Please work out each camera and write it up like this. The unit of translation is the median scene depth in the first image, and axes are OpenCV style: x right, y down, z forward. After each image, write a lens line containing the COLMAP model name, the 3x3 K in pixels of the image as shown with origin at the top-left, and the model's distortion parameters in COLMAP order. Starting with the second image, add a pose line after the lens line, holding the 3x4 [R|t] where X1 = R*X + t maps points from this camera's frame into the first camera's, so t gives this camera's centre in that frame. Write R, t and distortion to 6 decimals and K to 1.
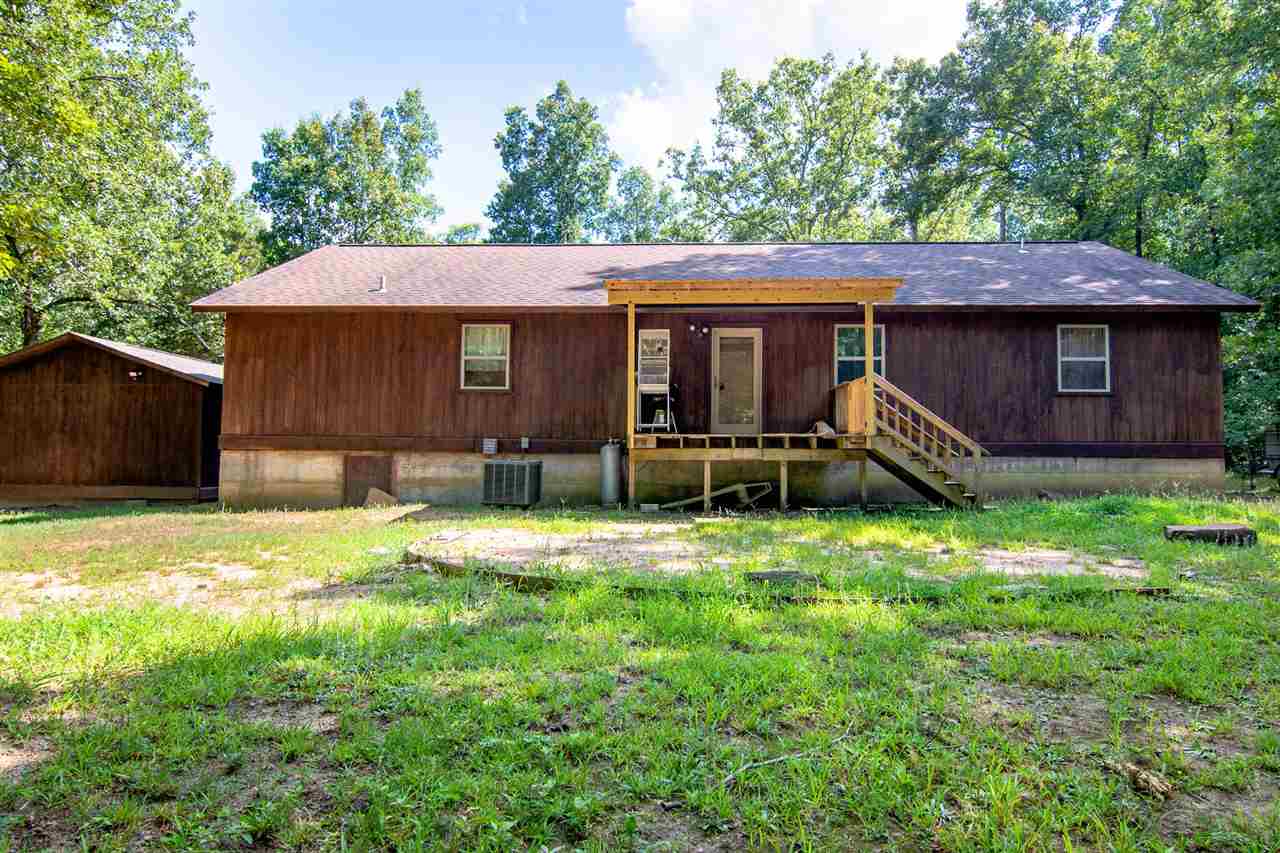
lens RADIAL K [[752.5, 0, 640.0], [0, 752.5, 426.5], [0, 0, 1]] dist [-0.000638, -0.021371]
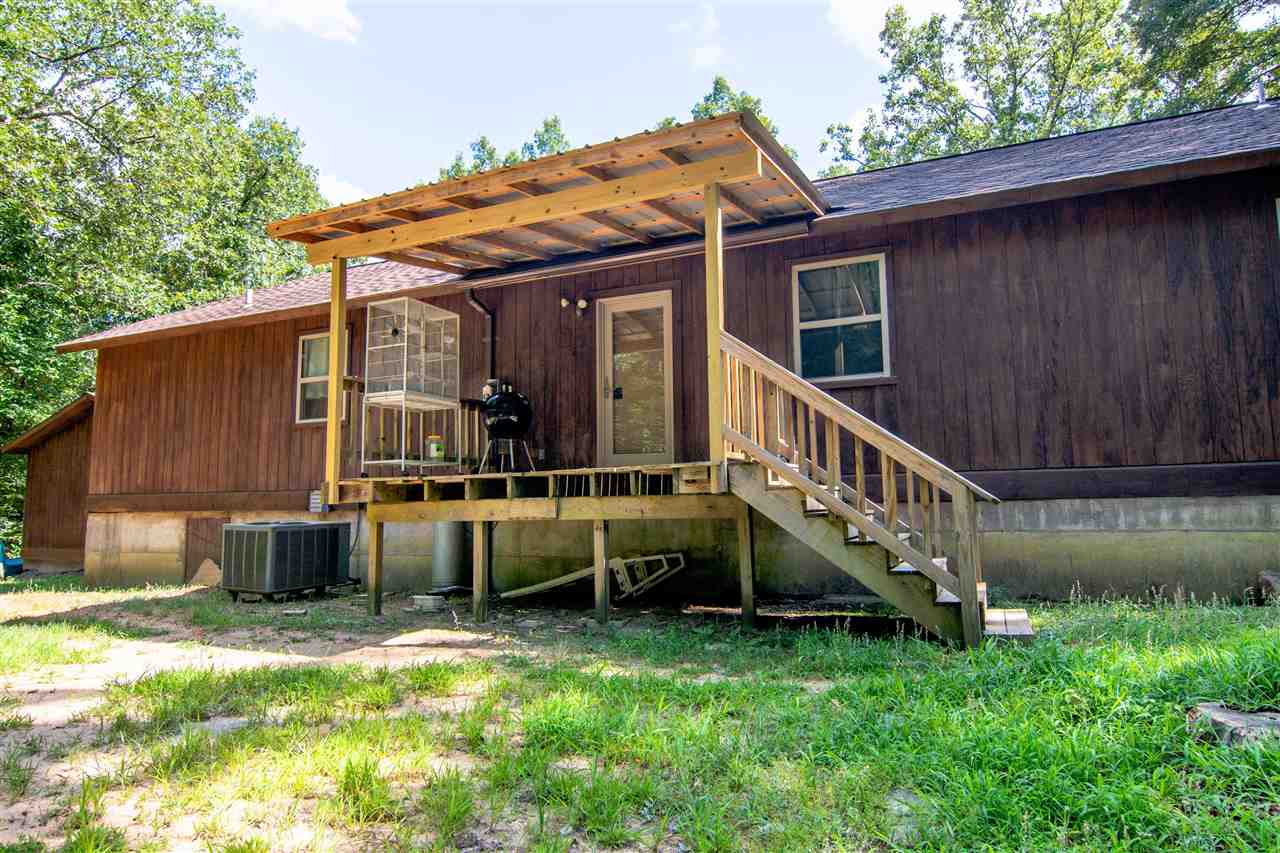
lens RADIAL K [[761.6, 0, 639.1], [0, 761.6, 456.9], [0, 0, 1]] dist [-0.004400, -0.002003]
pose [[0.937554, -0.045571, -0.344842, 0.327601], [0.040961, 0.998947, -0.020648, 0.011259], [0.345420, 0.005234, 0.938434, 0.421563]]
